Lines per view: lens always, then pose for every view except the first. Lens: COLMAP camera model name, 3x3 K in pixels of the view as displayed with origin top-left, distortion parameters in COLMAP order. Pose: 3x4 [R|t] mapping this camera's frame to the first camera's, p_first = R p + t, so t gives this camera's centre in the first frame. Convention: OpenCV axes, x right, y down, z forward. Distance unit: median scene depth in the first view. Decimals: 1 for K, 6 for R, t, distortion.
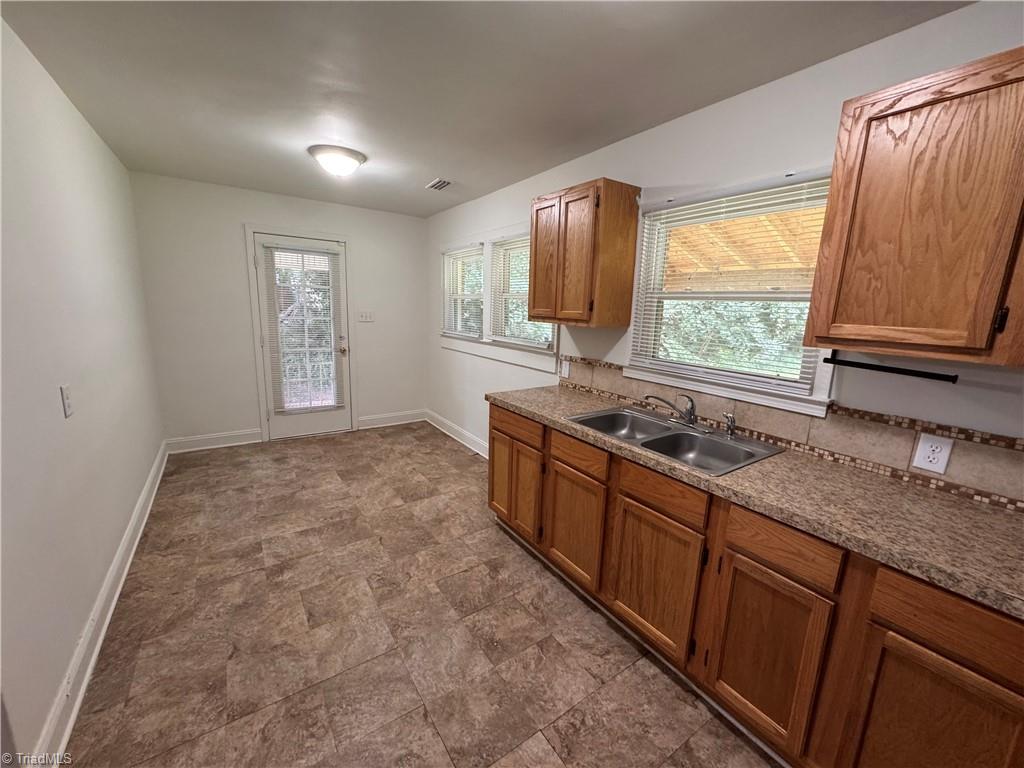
lens RADIAL K [[407.7, 0, 510.6], [0, 407.7, 383.5], [0, 0, 1]] dist [-0.003319, 0.000407]
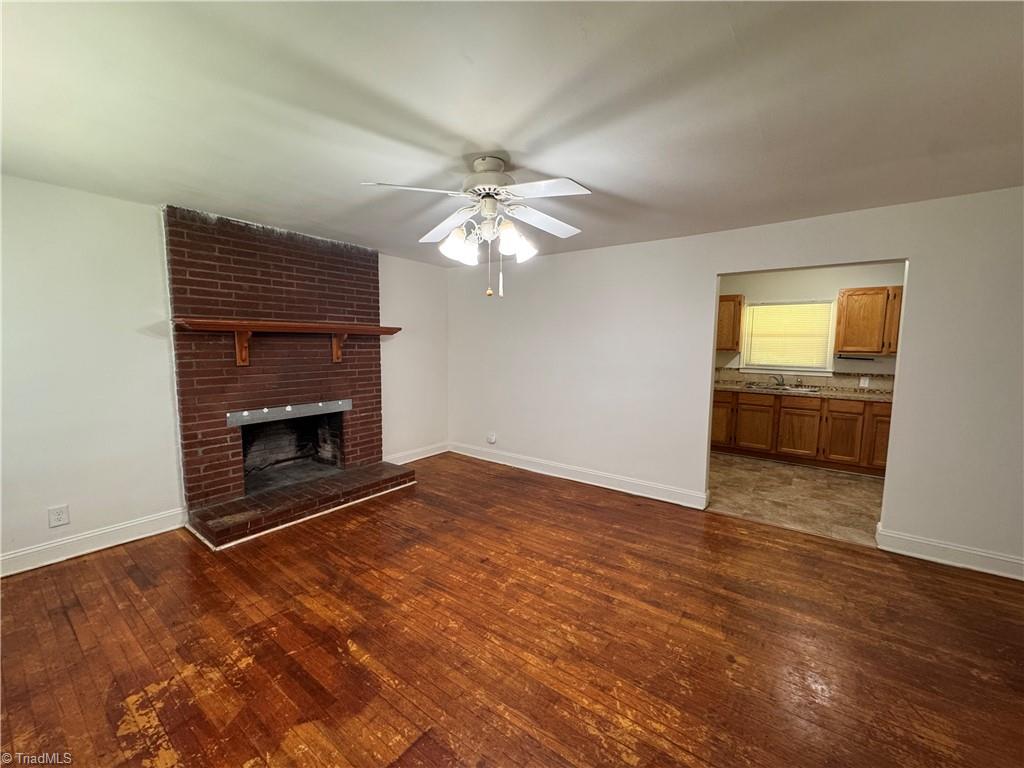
lens RADIAL K [[407.7, 0, 510.6], [0, 407.7, 383.5], [0, 0, 1]] dist [-0.003319, 0.000407]
pose [[0.944580, -0.059173, 0.322903, -2.258748], [0.085777, 0.993938, -0.068779, 0.121313], [-0.316876, 0.092665, 0.943930, -1.026604]]
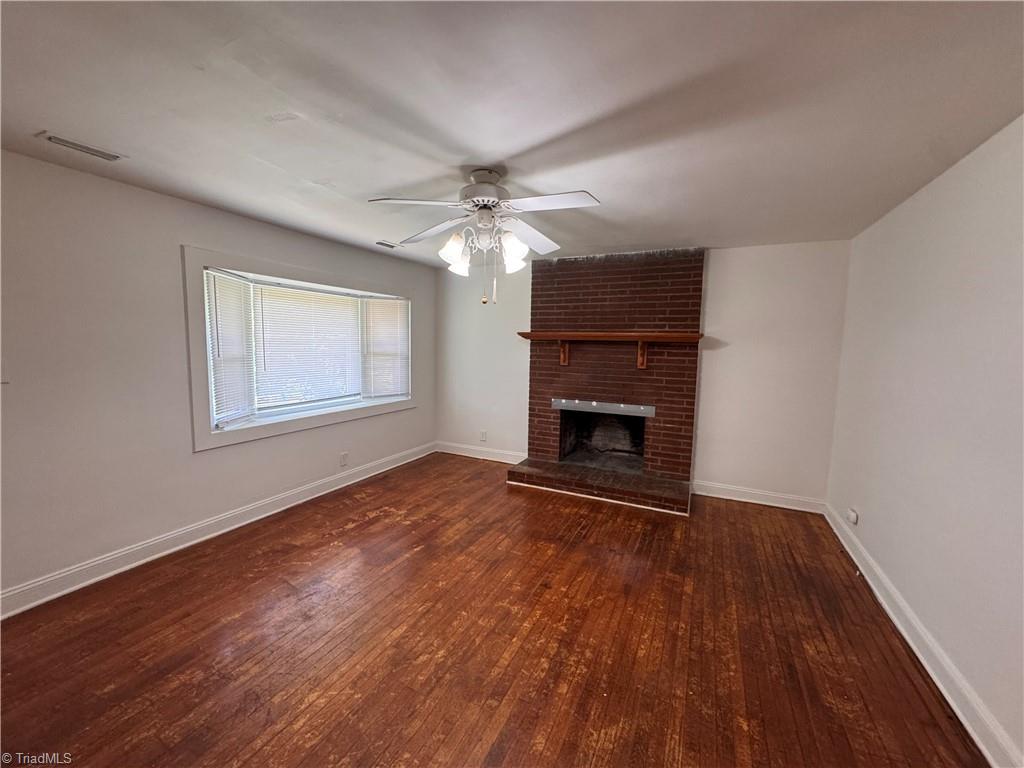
lens RADIAL K [[410.3, 0, 512.0], [0, 410.3, 384.0], [0, 0, 1]] dist [-0.003791, -0.000061]
pose [[0.497709, 0.061576, -0.865155, -0.841019], [-0.163485, 0.986257, -0.023855, 0.036402], [0.851797, 0.153313, 0.500936, -0.434948]]
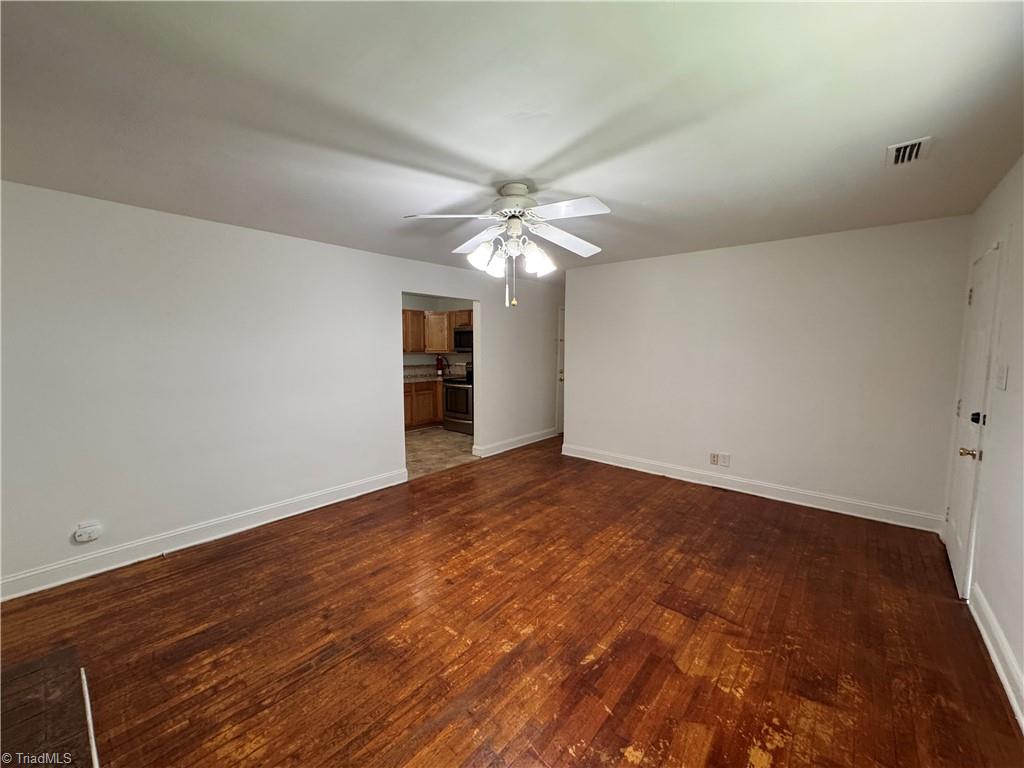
lens RADIAL K [[407.7, 0, 510.6], [0, 407.7, 383.5], [0, 0, 1]] dist [-0.003319, 0.000407]
pose [[-0.259769, -0.121015, 0.958058, -3.184275], [0.175888, 0.969592, 0.170163, -0.192737], [-0.949518, 0.212714, -0.230584, 0.417592]]
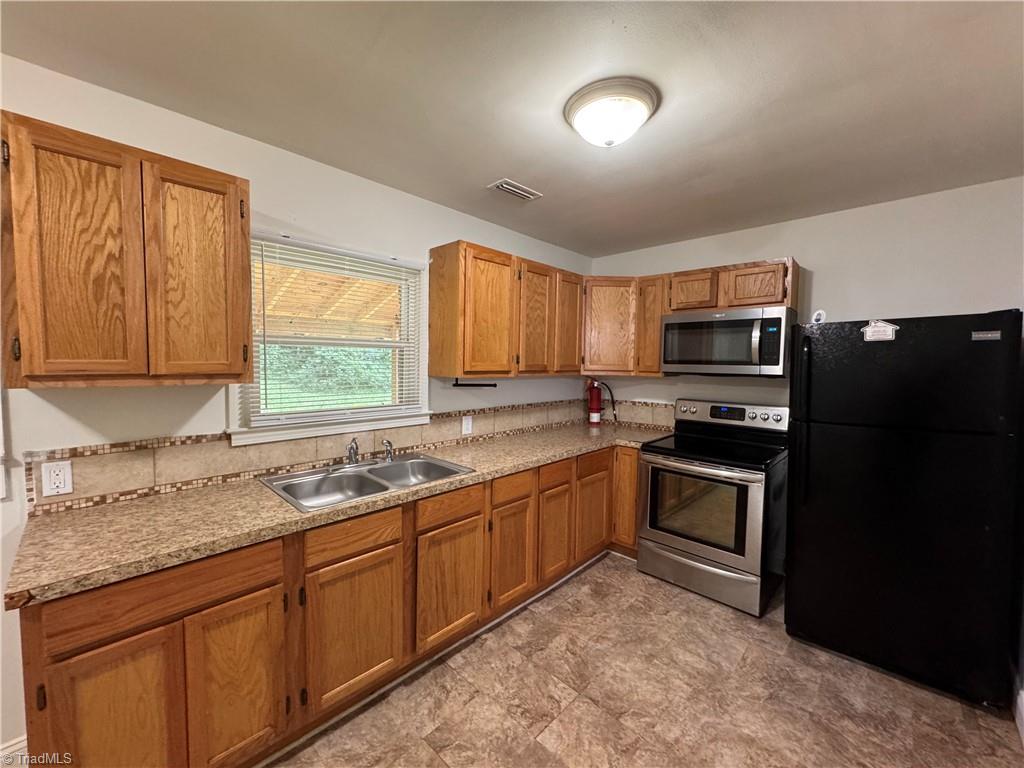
lens RADIAL K [[407.7, 0, 510.6], [0, 407.7, 383.5], [0, 0, 1]] dist [-0.003319, 0.000407]
pose [[-0.207343, -0.092641, 0.973872, -0.686251], [0.164629, 0.978004, 0.128085, -0.183244], [-0.964316, 0.186885, -0.187531, 0.834899]]
